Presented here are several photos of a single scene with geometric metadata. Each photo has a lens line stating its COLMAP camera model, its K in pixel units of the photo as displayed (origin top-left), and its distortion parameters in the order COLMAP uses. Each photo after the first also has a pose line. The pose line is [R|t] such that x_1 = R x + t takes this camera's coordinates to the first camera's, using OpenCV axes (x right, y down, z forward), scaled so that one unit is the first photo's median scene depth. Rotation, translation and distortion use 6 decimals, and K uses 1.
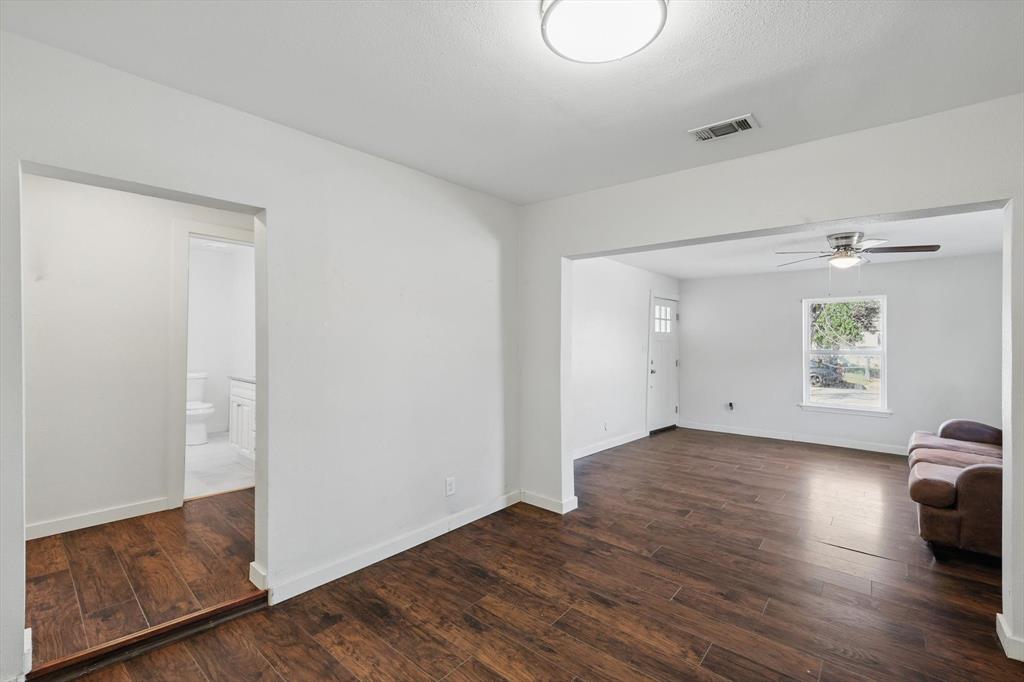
lens RADIAL K [[444.6, 0, 507.4], [0, 444.6, 329.6], [0, 0, 1]] dist [0.001967, 0.000226]
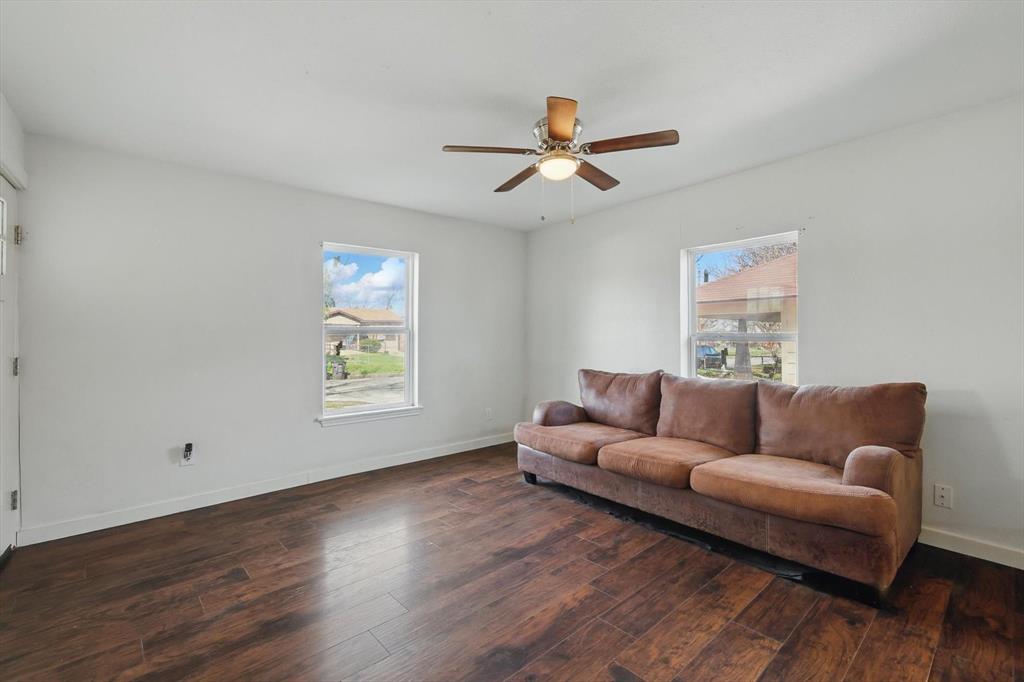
lens RADIAL K [[457.5, 0, 514.0], [0, 457.5, 347.6], [0, 0, 1]] dist [0.005917, 0.000328]
pose [[0.133895, -0.029879, 0.990545, 0.105480], [-0.016190, 0.999346, 0.032332, 0.054572], [-0.990863, -0.020366, 0.133323, 0.703765]]
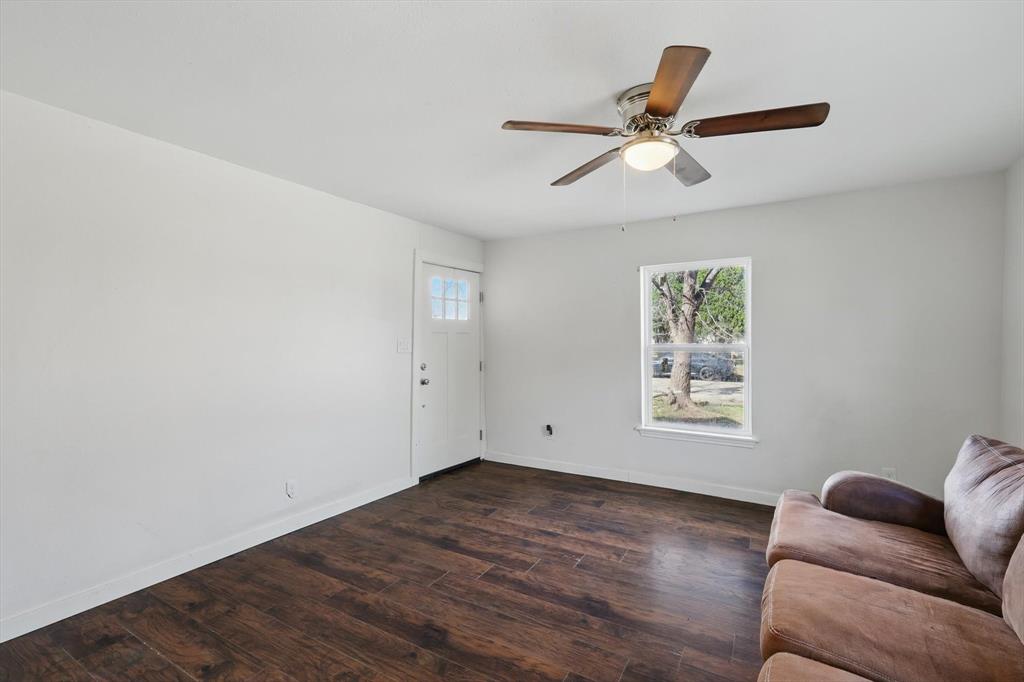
lens RADIAL K [[452.5, 0, 511.4], [0, 452.5, 336.5], [0, 0, 1]] dist [0.004328, 0.000321]
pose [[0.985200, -0.010600, 0.171079, 0.380002], [0.006160, 0.999631, 0.026463, 0.016045], [-0.171297, -0.025017, 0.984902, 0.396943]]
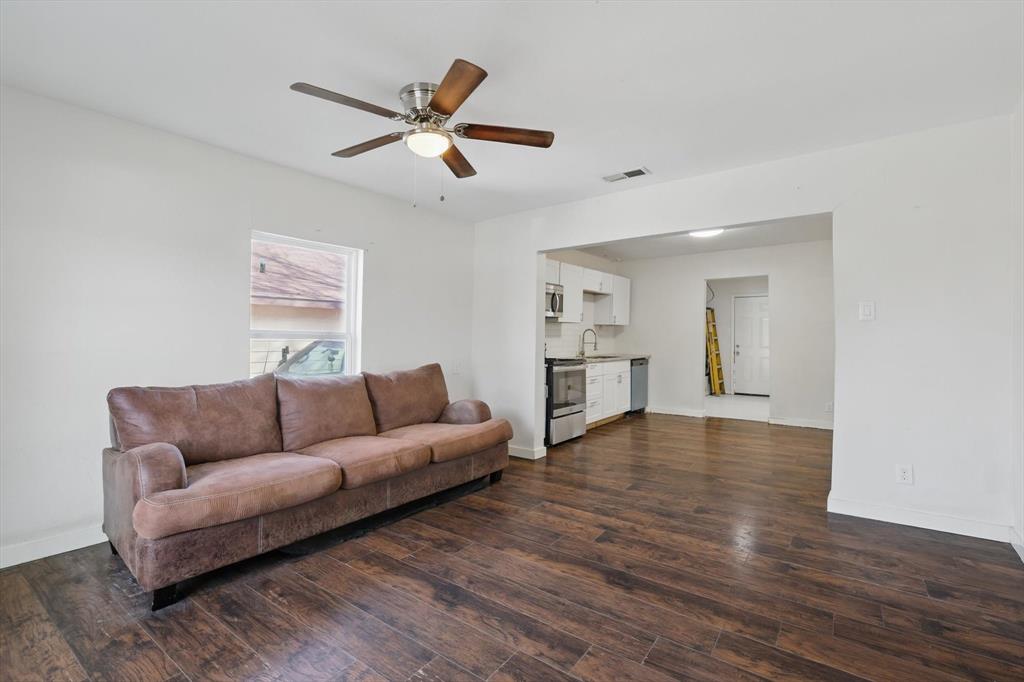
lens RADIAL K [[452.5, 0, 511.4], [0, 452.5, 336.5], [0, 0, 1]] dist [0.004328, 0.000321]
pose [[-0.997624, -0.015909, -0.067028, 0.493140], [-0.014016, 0.999492, -0.028613, 0.068757], [0.067449, -0.027606, -0.997341, 1.111876]]
